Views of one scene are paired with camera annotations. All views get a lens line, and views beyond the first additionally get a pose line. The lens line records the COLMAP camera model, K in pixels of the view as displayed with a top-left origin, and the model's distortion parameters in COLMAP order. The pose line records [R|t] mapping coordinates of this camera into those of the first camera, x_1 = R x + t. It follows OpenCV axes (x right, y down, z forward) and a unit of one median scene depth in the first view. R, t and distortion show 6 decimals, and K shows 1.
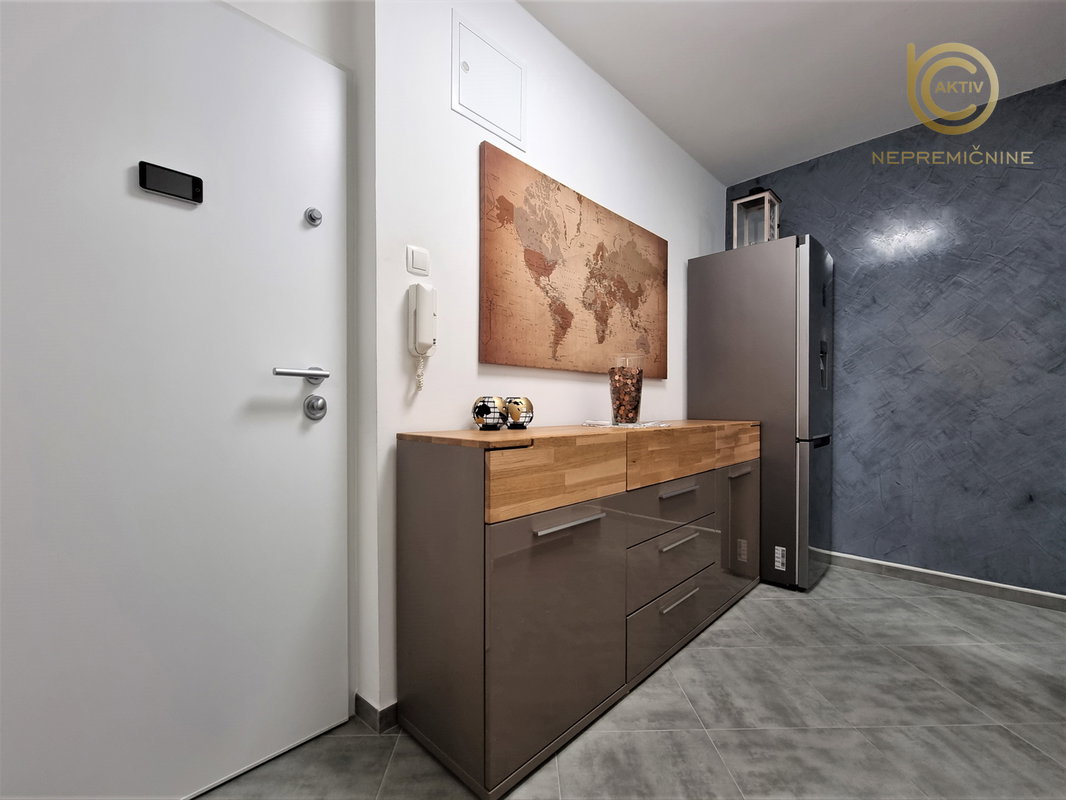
lens RADIAL K [[447.4, 0, 533.7], [0, 447.4, 403.9], [0, 0, 1]] dist [0.000694, -0.000067]
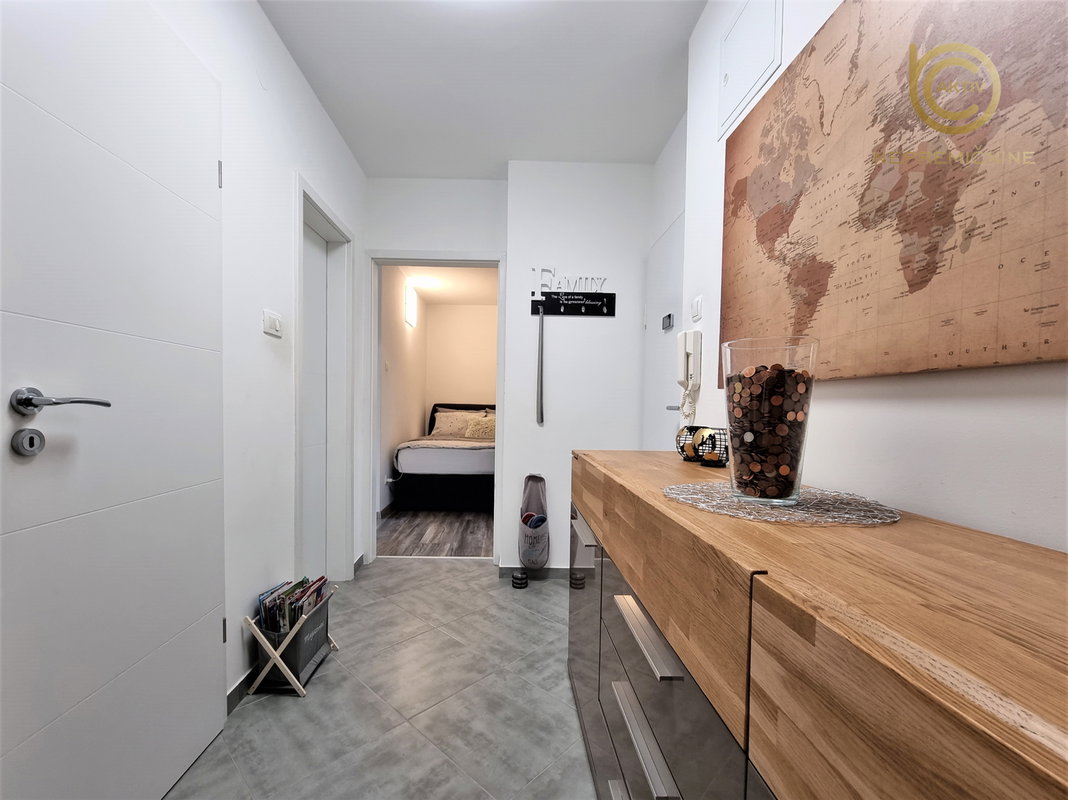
lens RADIAL K [[448.3, 0, 534.7], [0, 448.3, 403.9], [0, 0, 1]] dist [0.000694, -0.000067]
pose [[-0.670181, -0.010625, -0.742122, 0.674983], [-0.004455, 0.999937, -0.010293, -0.041382], [0.742185, -0.003592, -0.670186, 1.099734]]
